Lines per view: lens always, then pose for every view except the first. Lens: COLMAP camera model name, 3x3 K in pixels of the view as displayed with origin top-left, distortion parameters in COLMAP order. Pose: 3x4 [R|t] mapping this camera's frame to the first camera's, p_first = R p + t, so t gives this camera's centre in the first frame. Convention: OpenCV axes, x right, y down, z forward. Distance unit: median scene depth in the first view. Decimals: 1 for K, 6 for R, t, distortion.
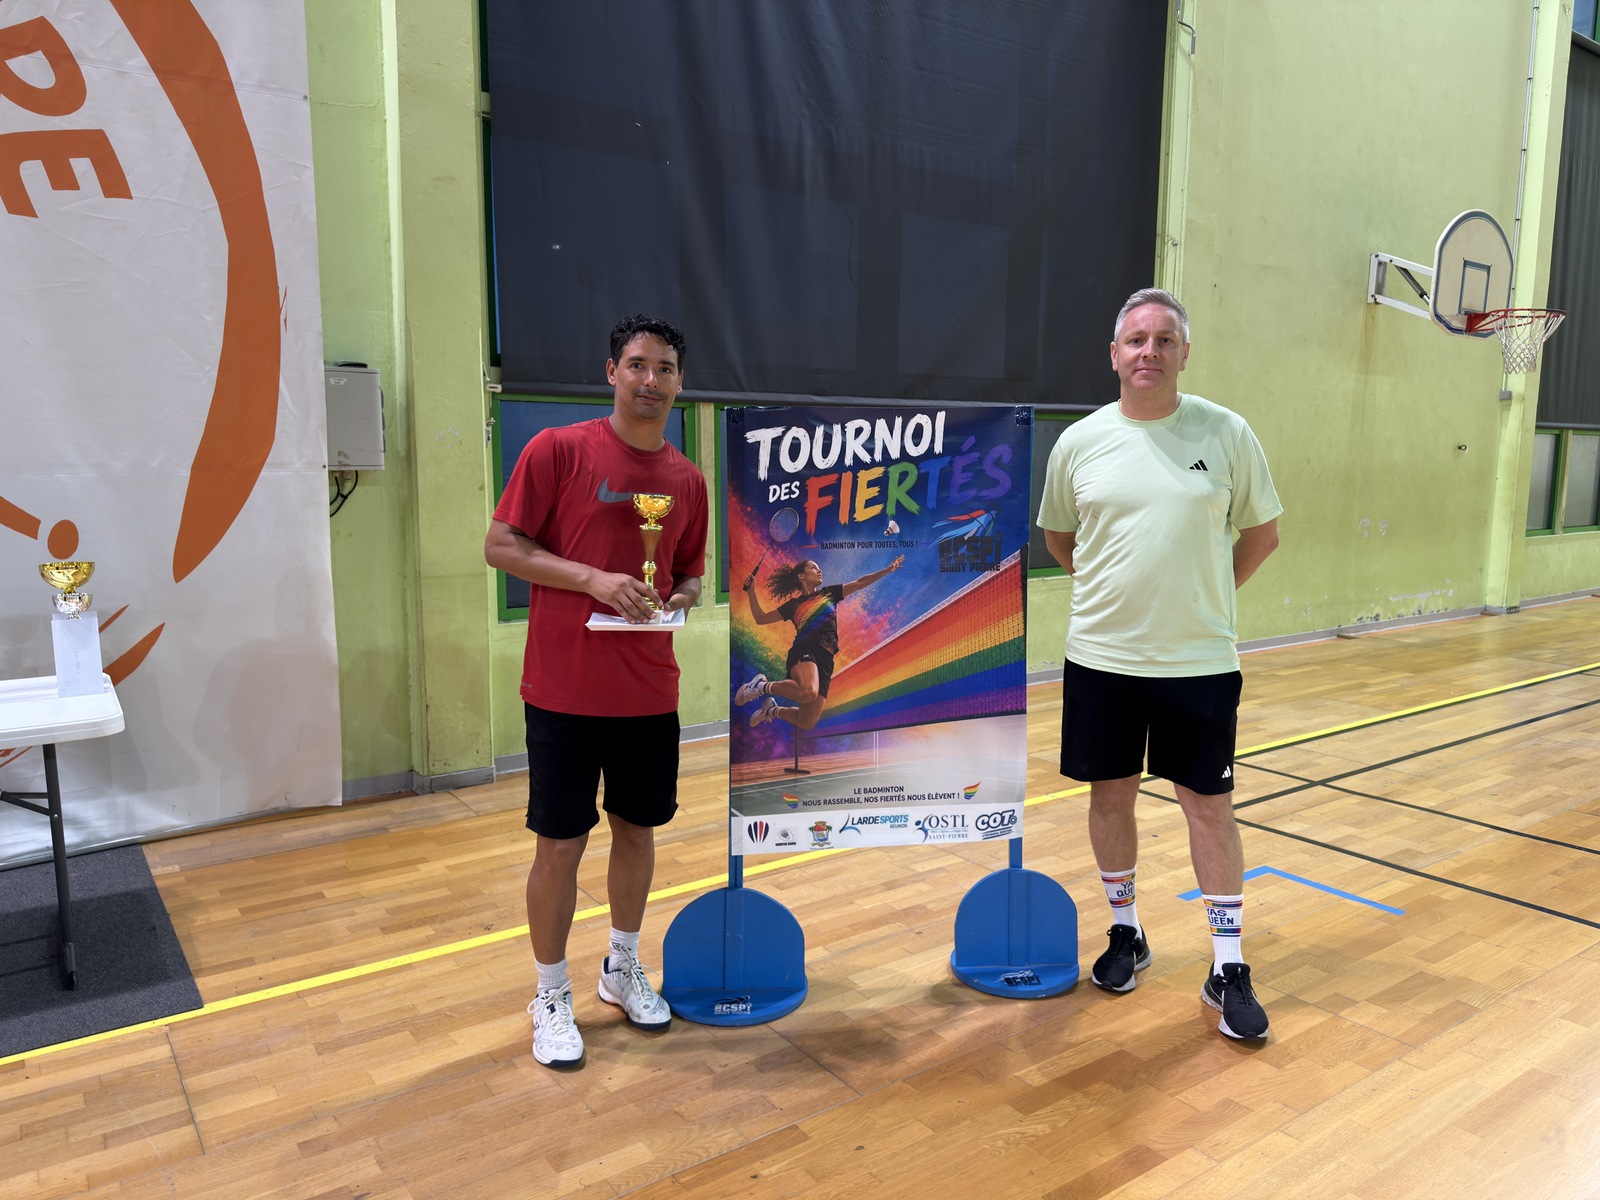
lens RADIAL K [[1121.1, 0, 804.2], [0, 1121.1, 602.9], [0, 0, 1]] dist [0.025732, -0.022957]
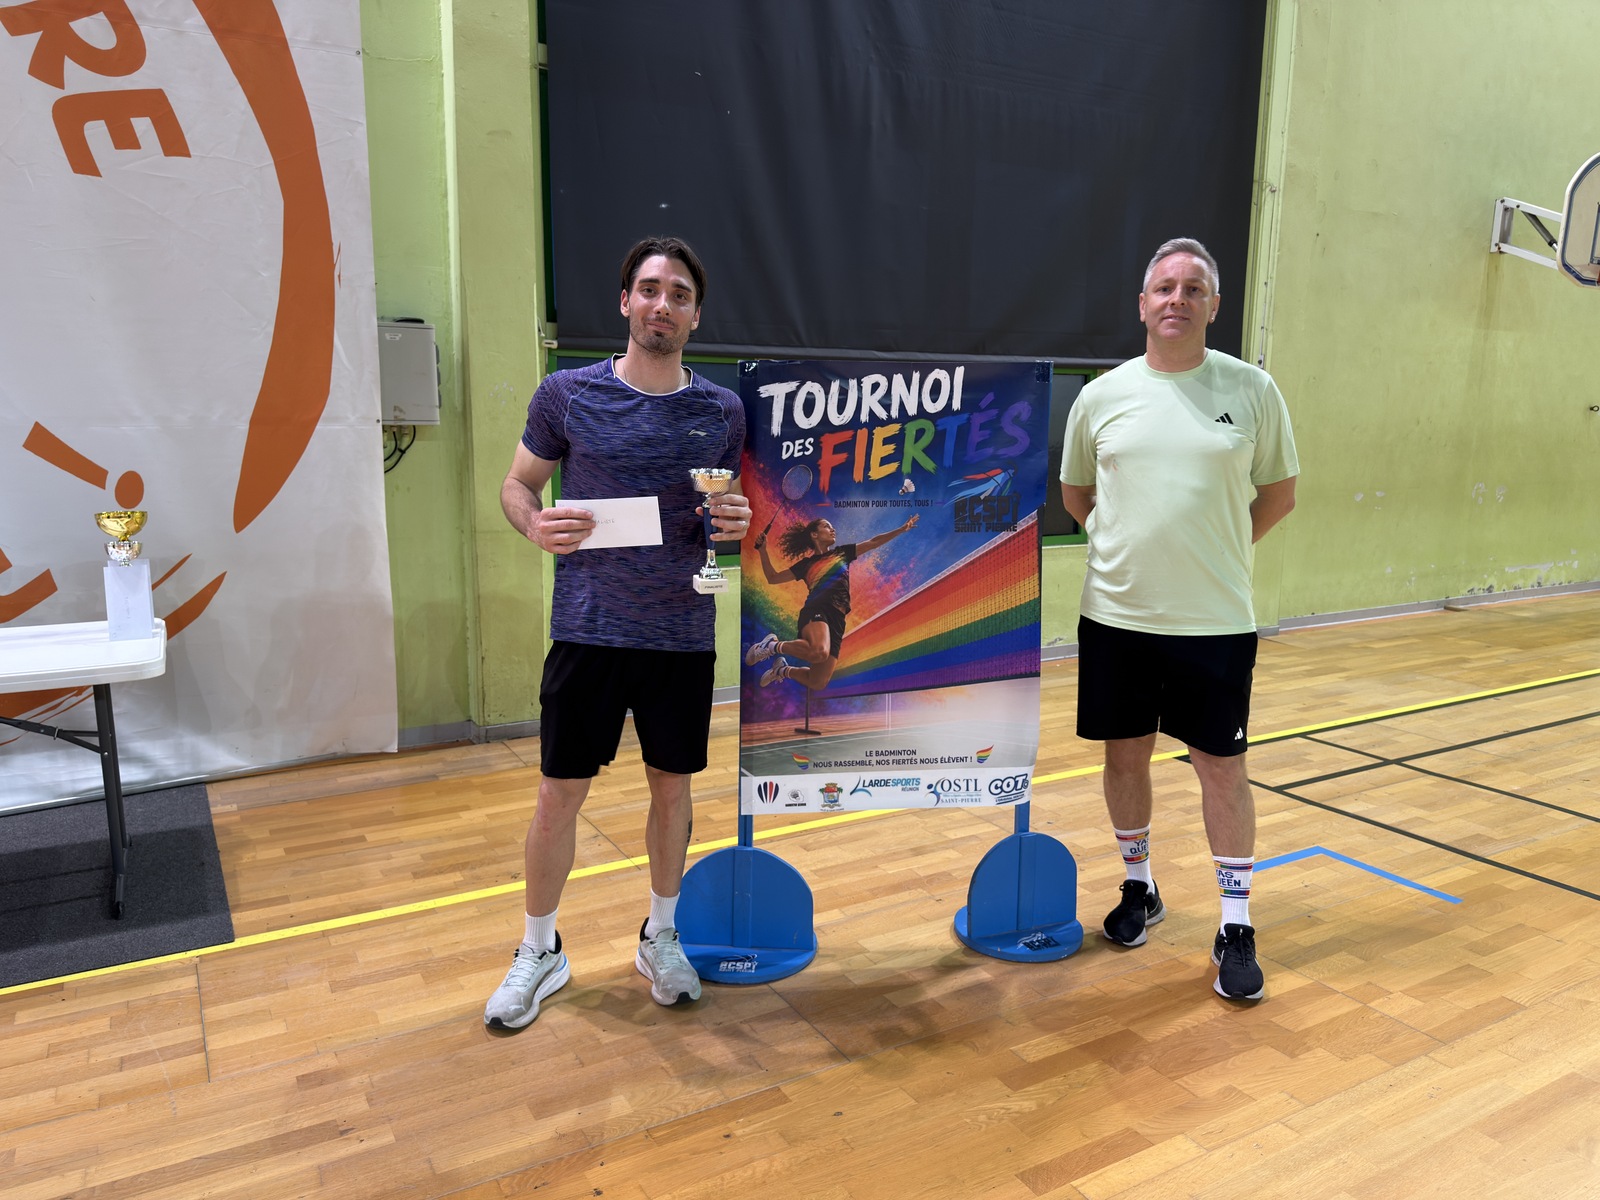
lens RADIAL K [[1122.7, 0, 809.7], [0, 1122.7, 602.7], [0, 0, 1]] dist [0.023332, -0.020682]
pose [[0.995780, 0.019834, -0.089602, 0.074995], [-0.016690, 0.999223, 0.035705, 0.000205], [0.090241, -0.034059, 0.995337, 0.019753]]
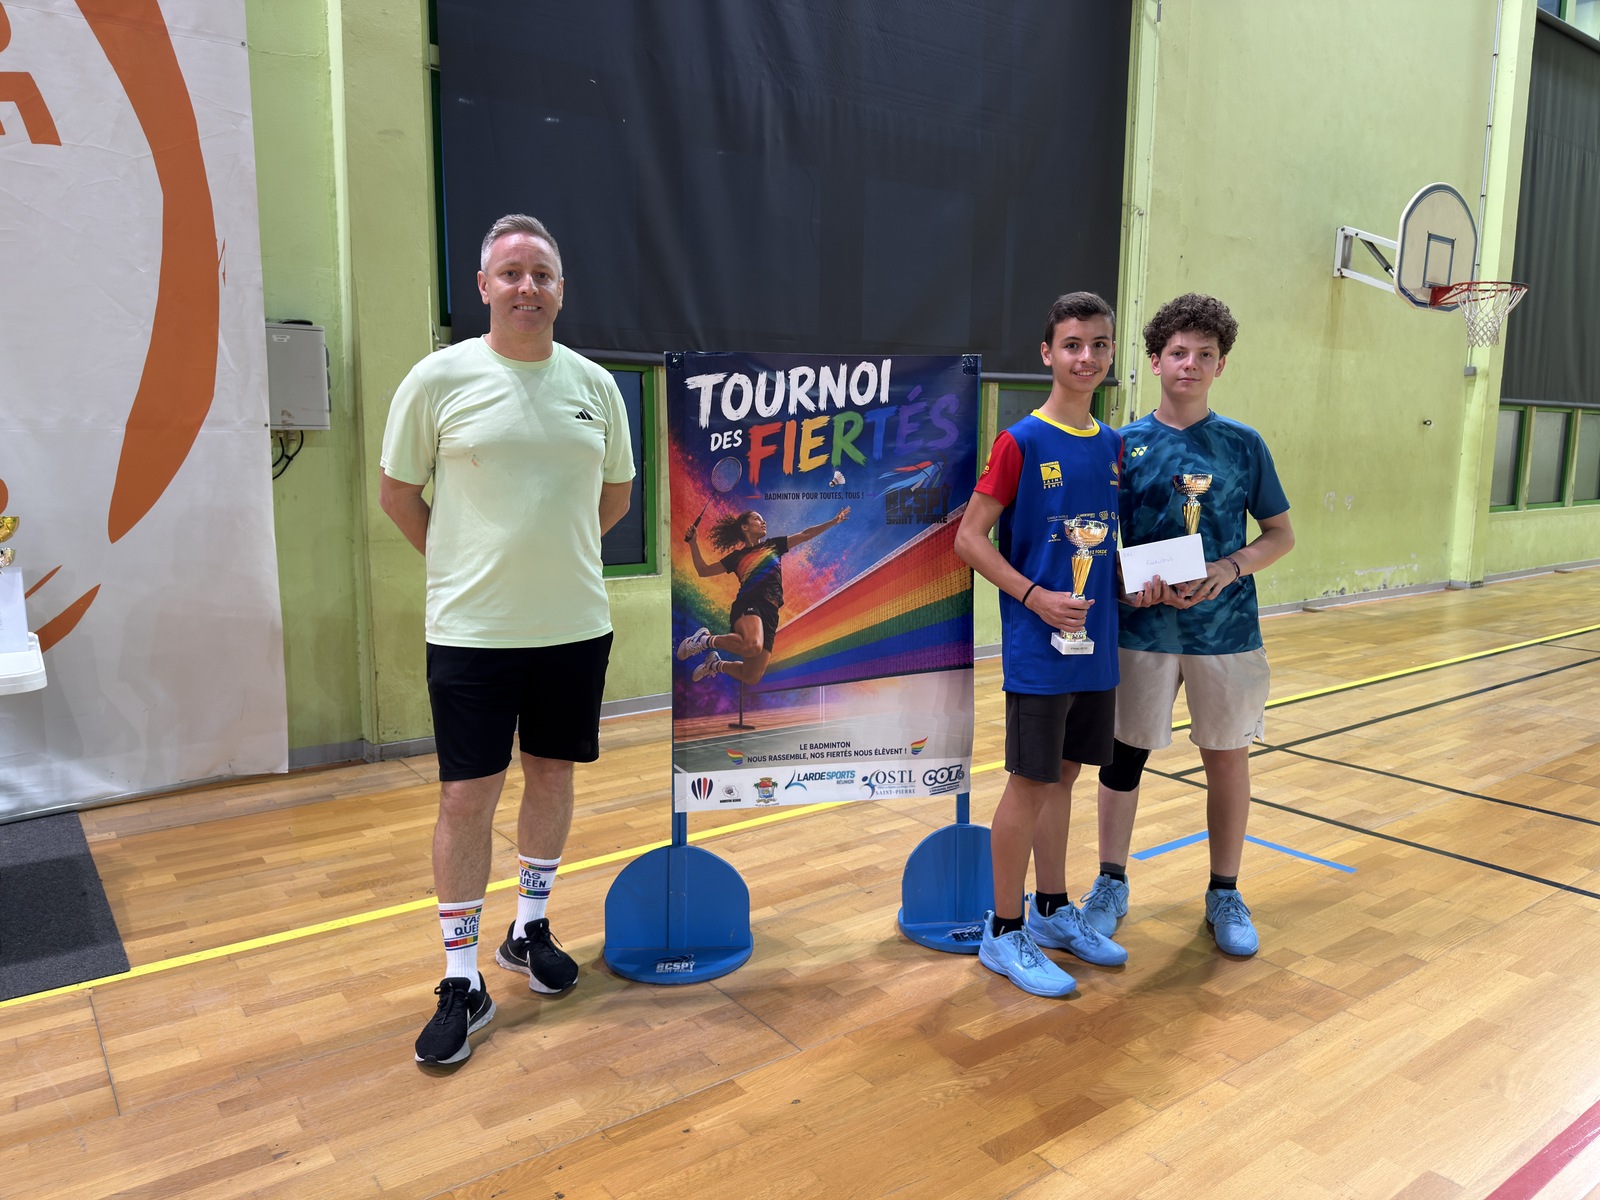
lens RADIAL K [[1121.4, 0, 806.7], [0, 1121.4, 598.0], [0, 0, 1]] dist [0.025232, -0.022681]
pose [[0.999775, -0.001069, 0.021197, 0.027467], [0.000860, 0.999951, 0.009860, 0.025329], [-0.021206, -0.009839, 0.999727, 0.016294]]
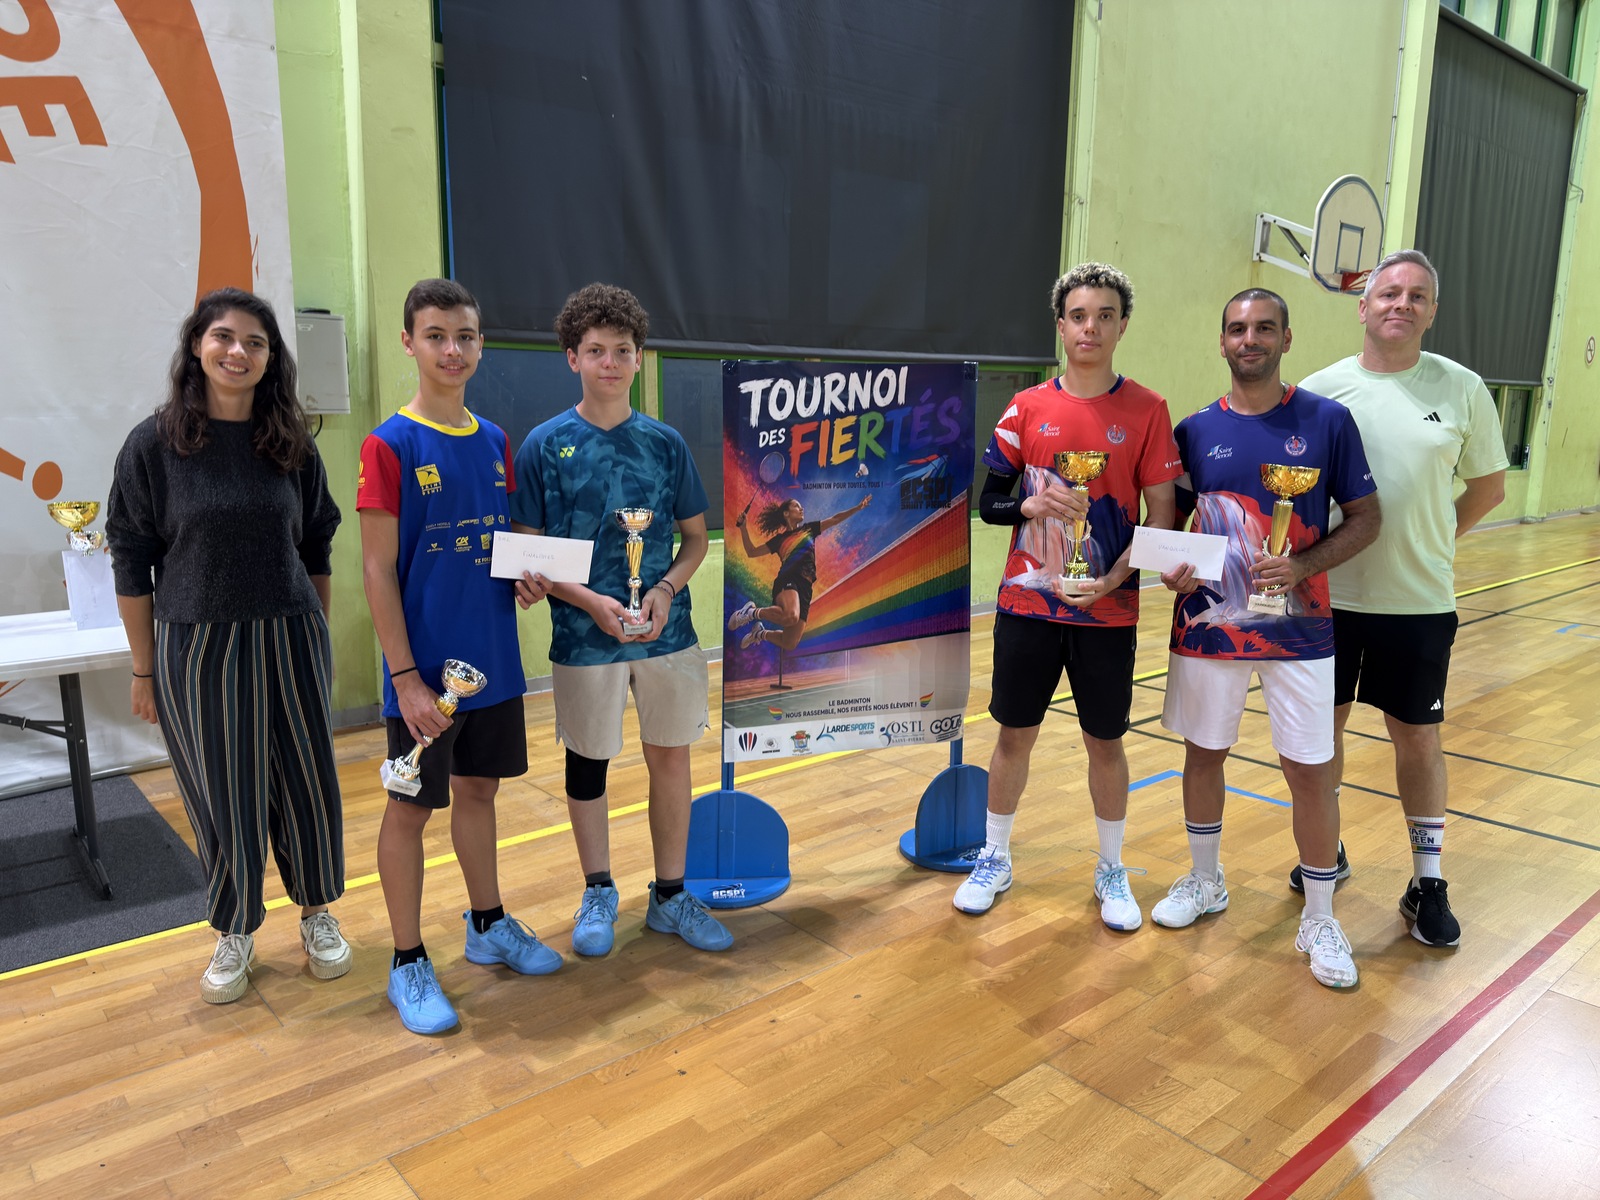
lens RADIAL K [[1119.3, 0, 791.8], [0, 1119.3, 601.4], [0, 0, 1]] dist [0.037804, -0.036728]
pose [[0.996147, -0.008882, 0.087244, -0.085162], [0.004790, 0.998883, 0.046999, 0.010052], [-0.087564, -0.046400, 0.995078, -0.105183]]
